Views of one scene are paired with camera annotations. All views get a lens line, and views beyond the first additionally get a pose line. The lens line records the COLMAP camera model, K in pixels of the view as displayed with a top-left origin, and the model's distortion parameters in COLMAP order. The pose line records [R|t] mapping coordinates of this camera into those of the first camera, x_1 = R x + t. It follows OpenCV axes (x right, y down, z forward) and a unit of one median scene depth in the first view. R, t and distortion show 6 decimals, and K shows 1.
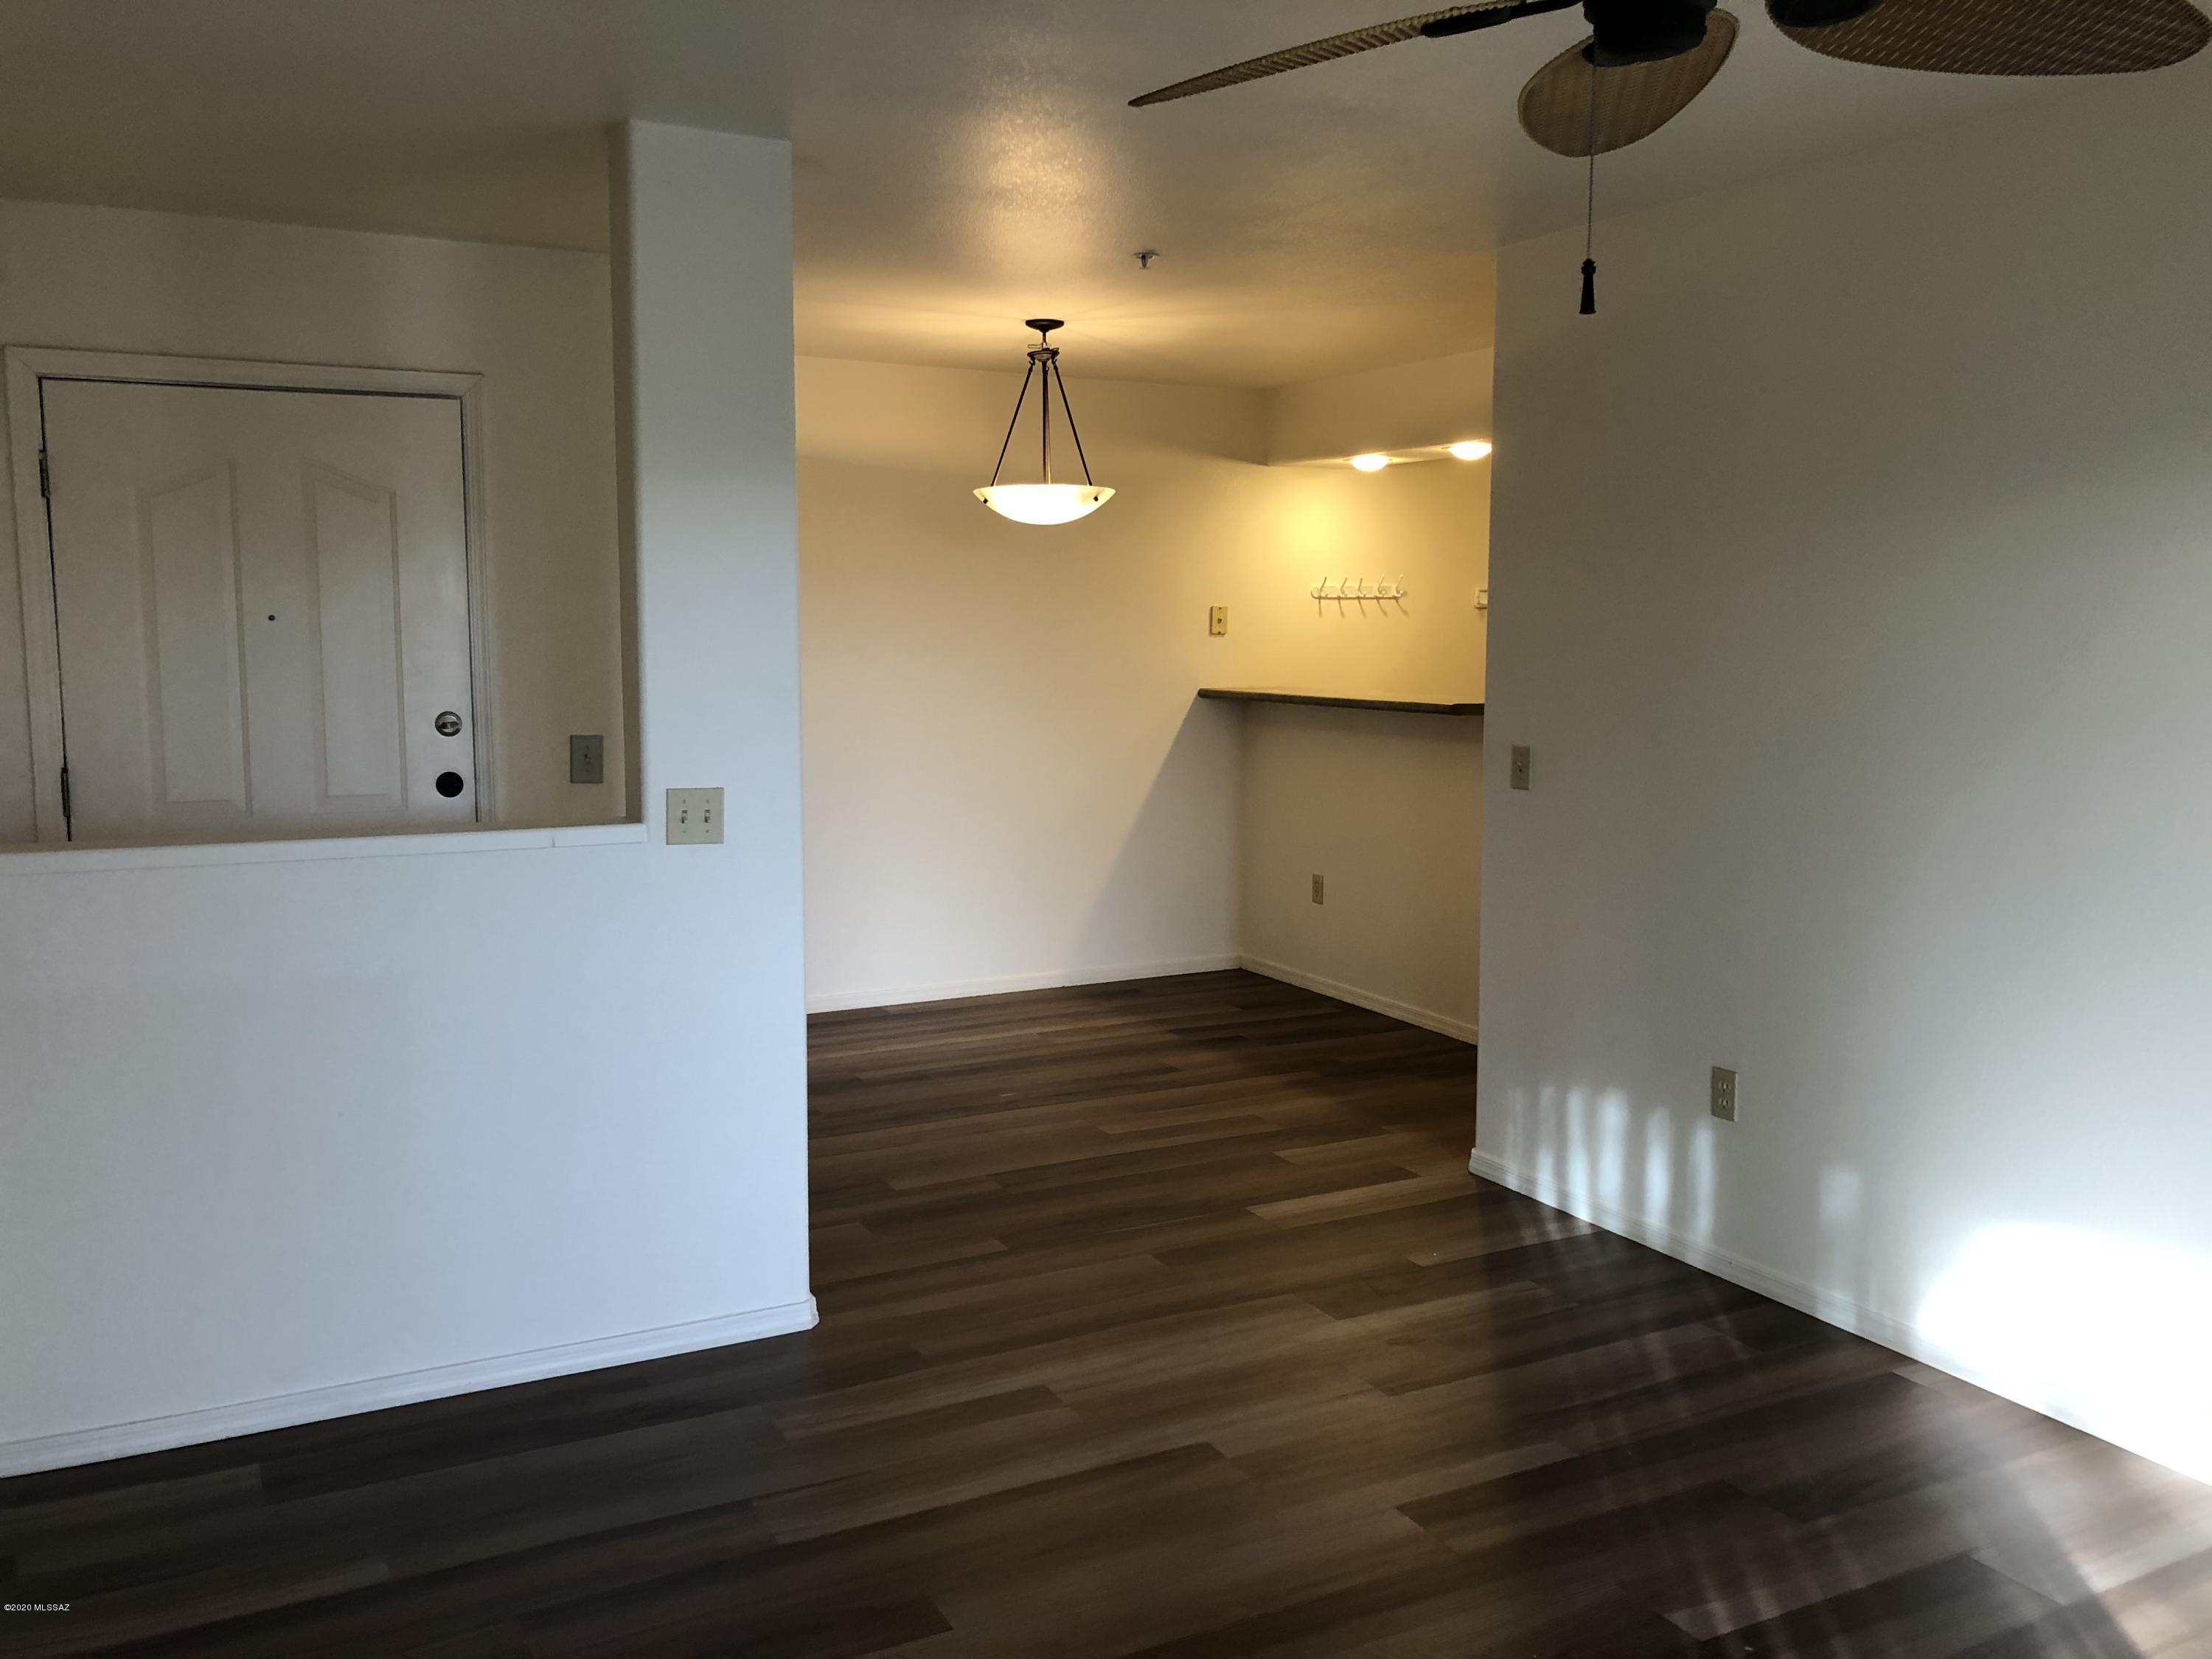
lens RADIAL K [[1812.3, 0, 1113.4], [0, 1812.3, 825.4], [0, 0, 1]] dist [0.046746, 0.002363]
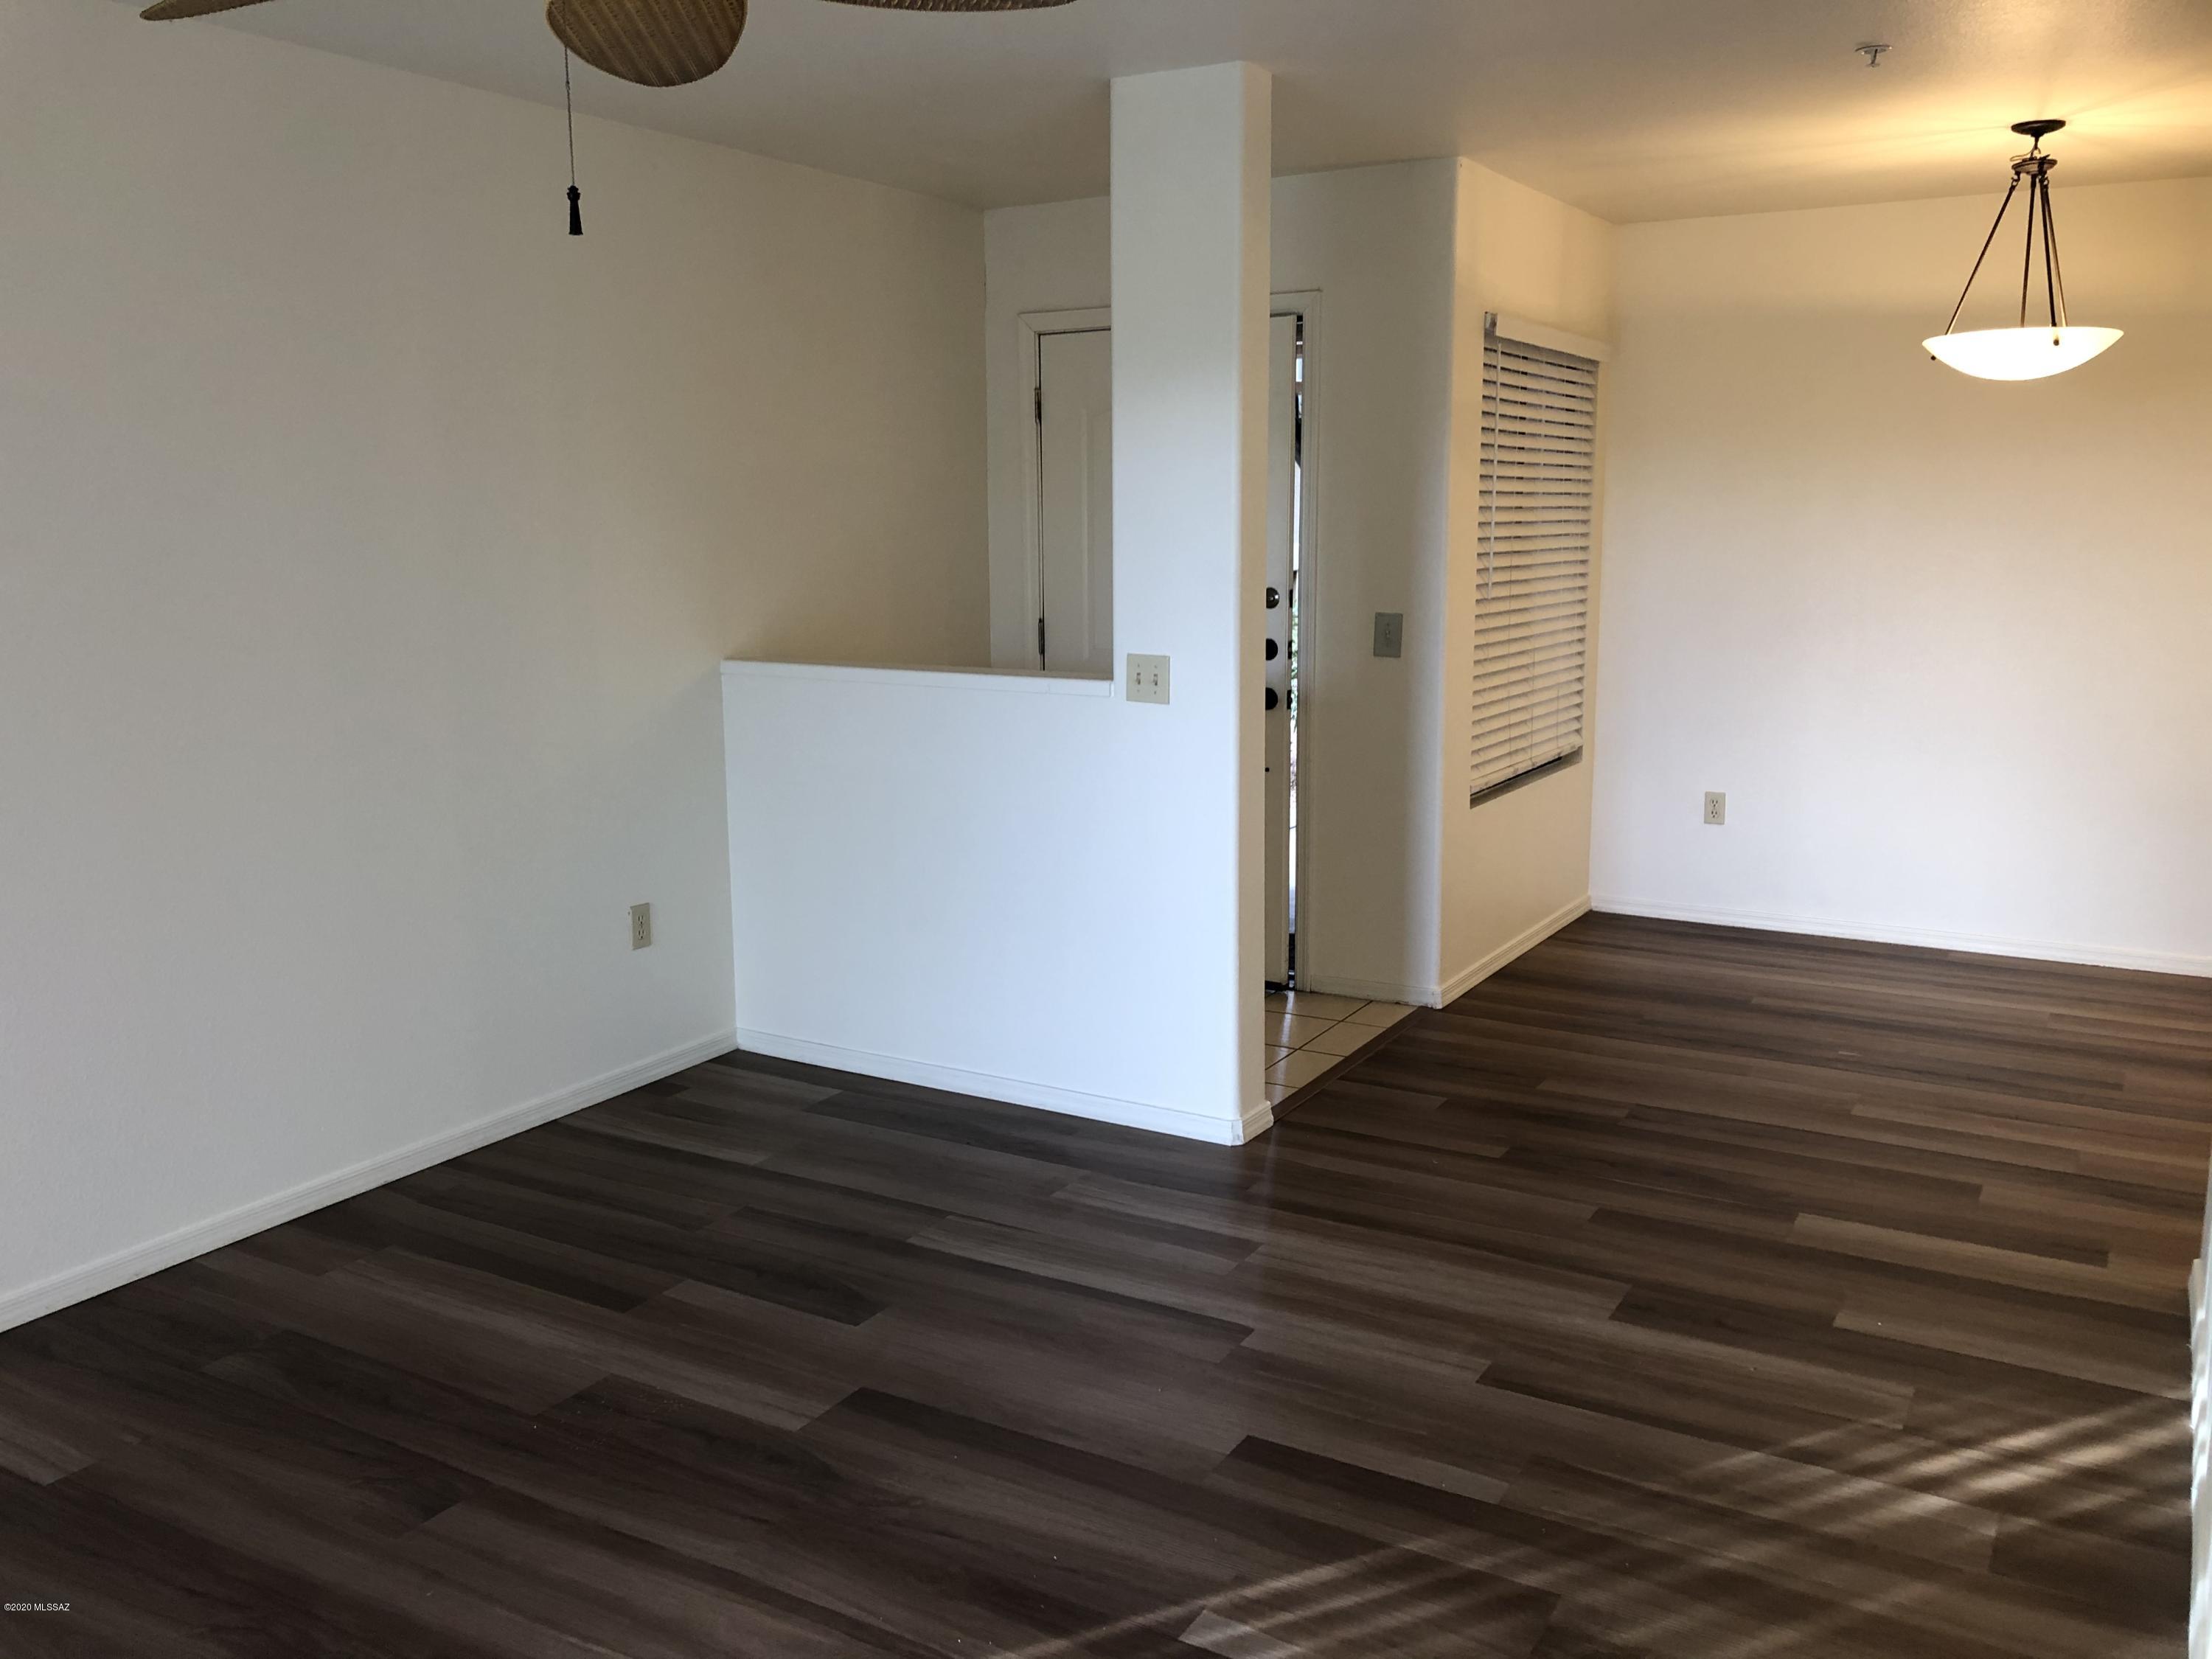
lens RADIAL K [[1836.2, 0, 1112.9], [0, 1836.2, 819.0], [0, 0, 1]] dist [0.215786, -0.382207]
pose [[0.531730, 0.138000, -0.835595, 0.668023], [-0.091024, 0.990232, 0.105615, -0.034036], [0.842008, 0.019900, 0.539097, 0.298606]]
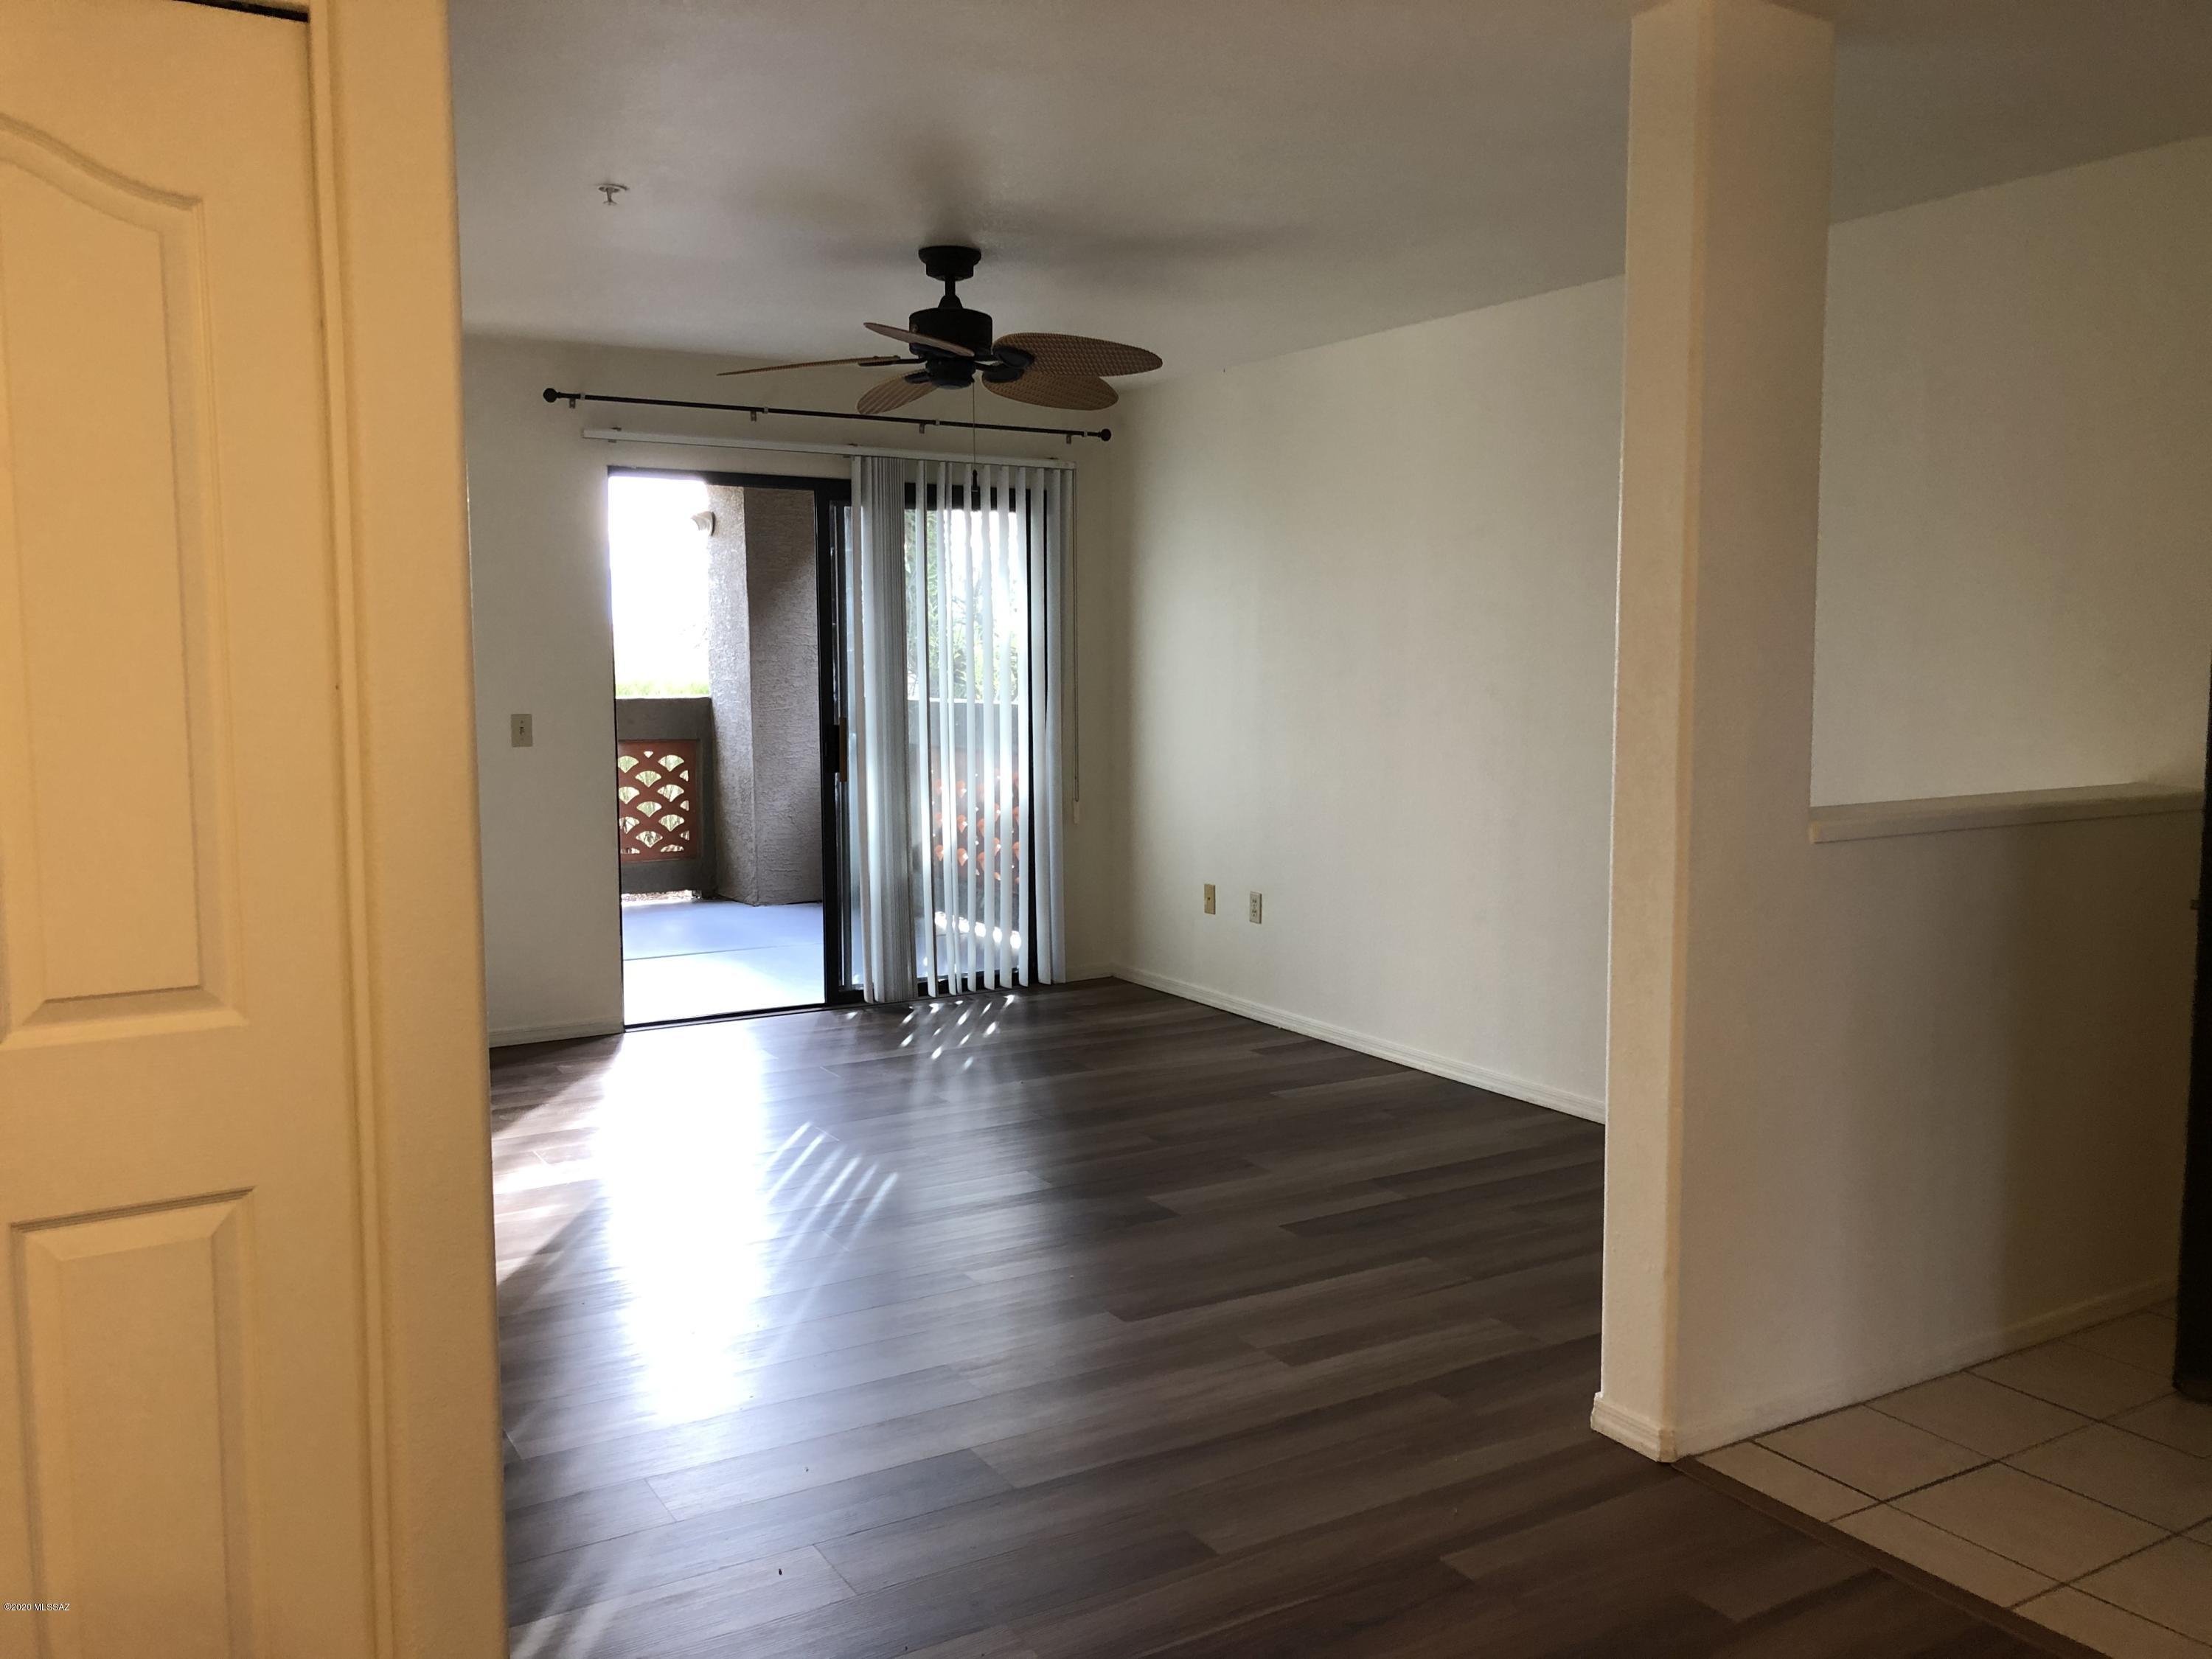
lens RADIAL K [[1812.3, 0, 1113.4], [0, 1812.3, 825.4], [0, 0, 1]] dist [0.046746, 0.002363]
pose [[-0.998678, 0.009604, -0.050493, 0.092160], [-0.001067, 0.978301, 0.207185, -0.163468], [0.051387, 0.206965, -0.976998, 1.644485]]
